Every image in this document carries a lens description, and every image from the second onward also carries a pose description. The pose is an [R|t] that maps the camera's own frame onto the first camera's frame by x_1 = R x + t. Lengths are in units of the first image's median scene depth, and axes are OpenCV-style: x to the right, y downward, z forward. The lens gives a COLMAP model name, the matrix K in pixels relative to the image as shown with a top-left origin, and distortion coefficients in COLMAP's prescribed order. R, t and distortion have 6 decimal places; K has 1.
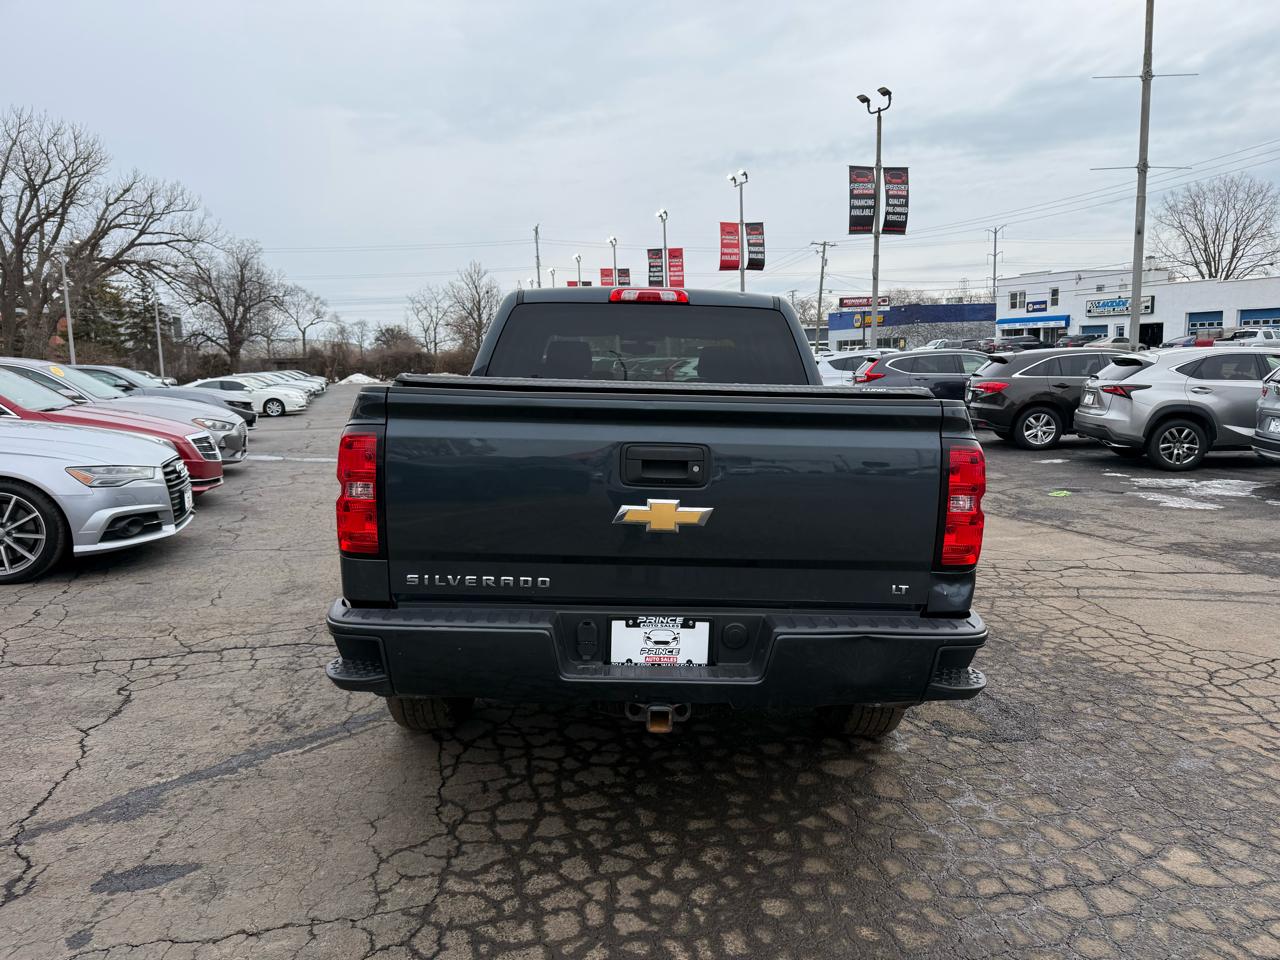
lens RADIAL K [[896.7, 0, 646.0], [0, 896.7, 484.9], [0, 0, 1]] dist [0.036824, -0.044955]
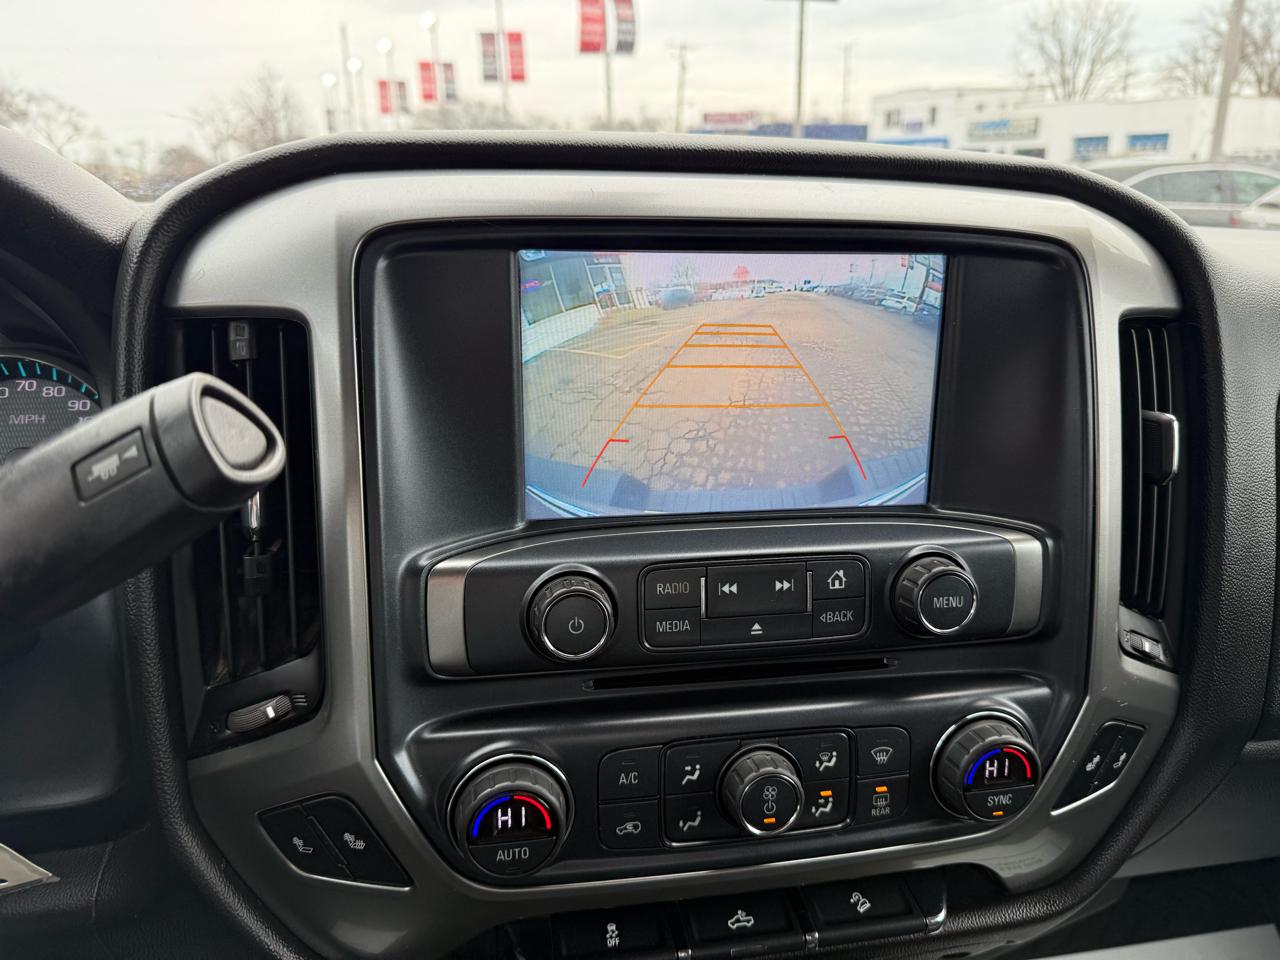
lens RADIAL K [[916.3, 0, 650.8], [0, 916.3, 507.9], [0, 0, 1]] dist [-0.036574, 0.018566]
pose [[0.984590, -0.052044, 0.166958, -0.011642], [0.017734, 0.979484, 0.200741, -0.057658], [-0.173980, -0.194687, 0.965312, 0.505092]]
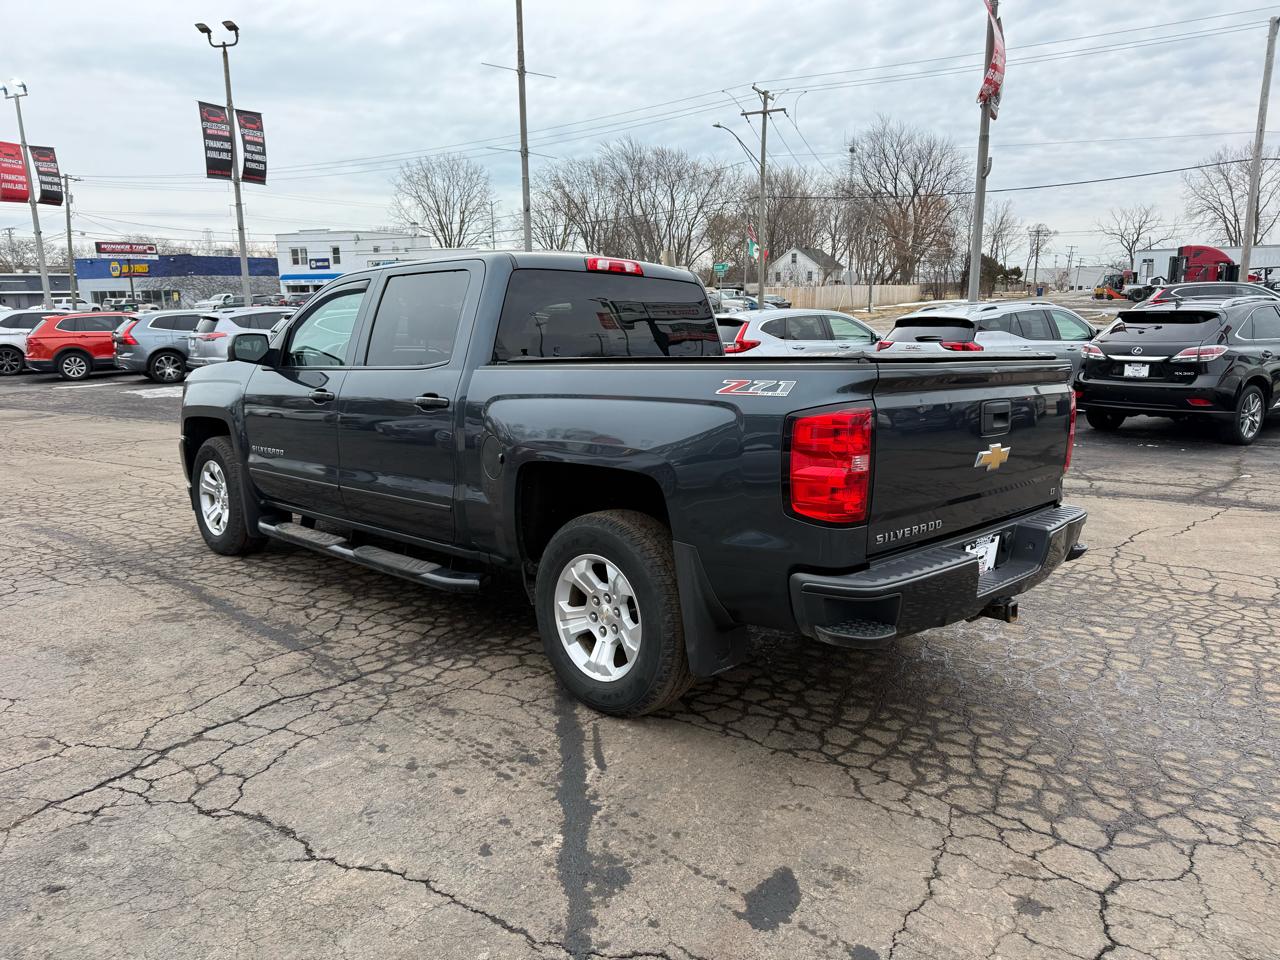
lens RADIAL K [[896.7, 0, 635.3], [0, 896.7, 480.2], [0, 0, 1]] dist [0.036824, -0.044955]
pose [[0.715809, -0.121272, 0.687684, -0.263480], [0.091210, 0.992605, 0.080104, -0.017608], [-0.692313, 0.005385, 0.721577, 0.089277]]
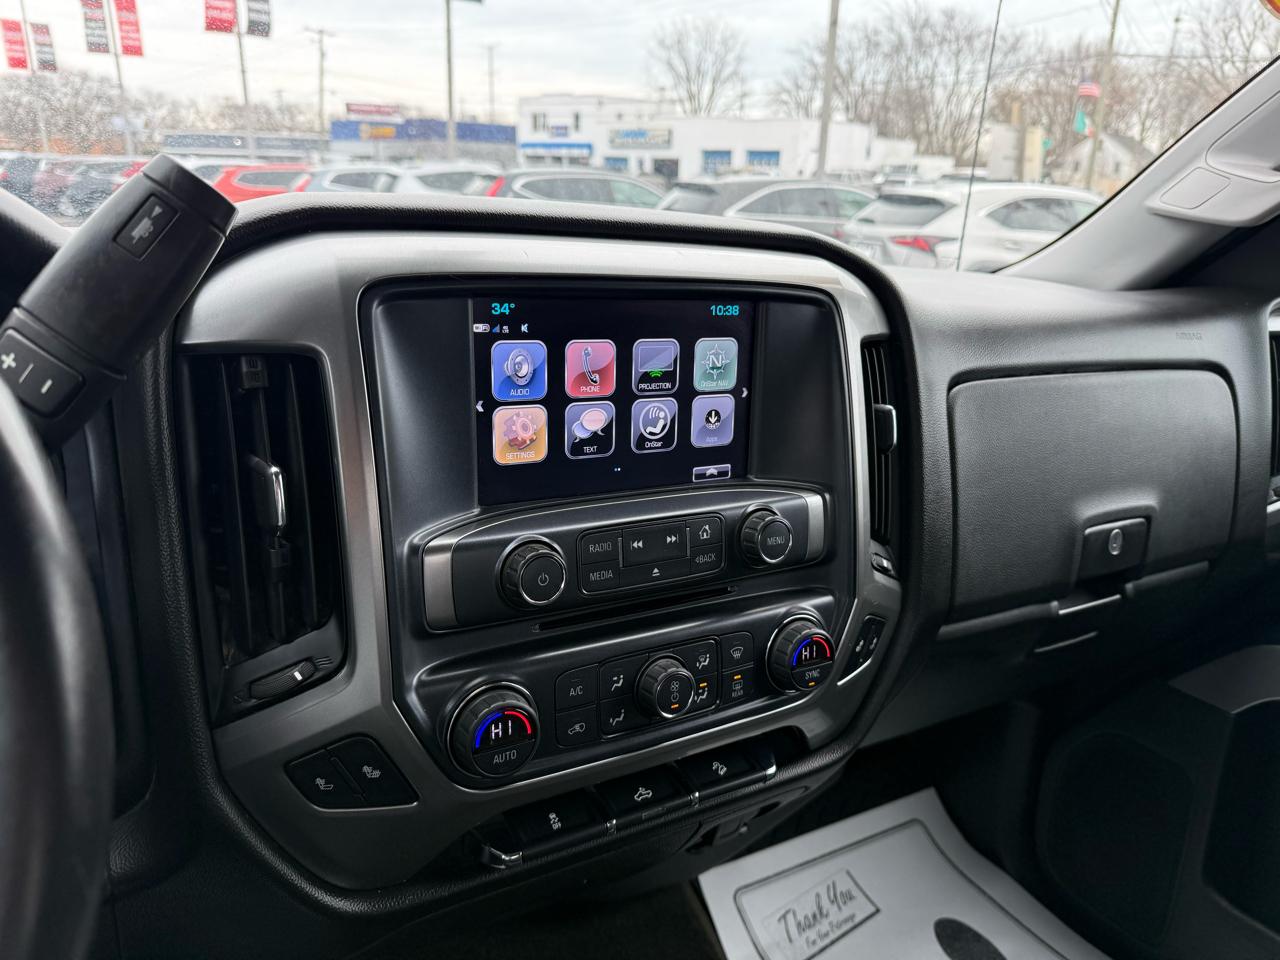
lens RADIAL K [[896.7, 0, 639.5], [0, 896.7, 505.0], [0, 0, 1]] dist [0.036824, -0.044955]
pose [[0.865876, -0.120531, 0.485522, -0.016297], [0.018955, 0.977749, 0.208921, -0.058272], [-0.499900, -0.171697, 0.848894, 0.502607]]
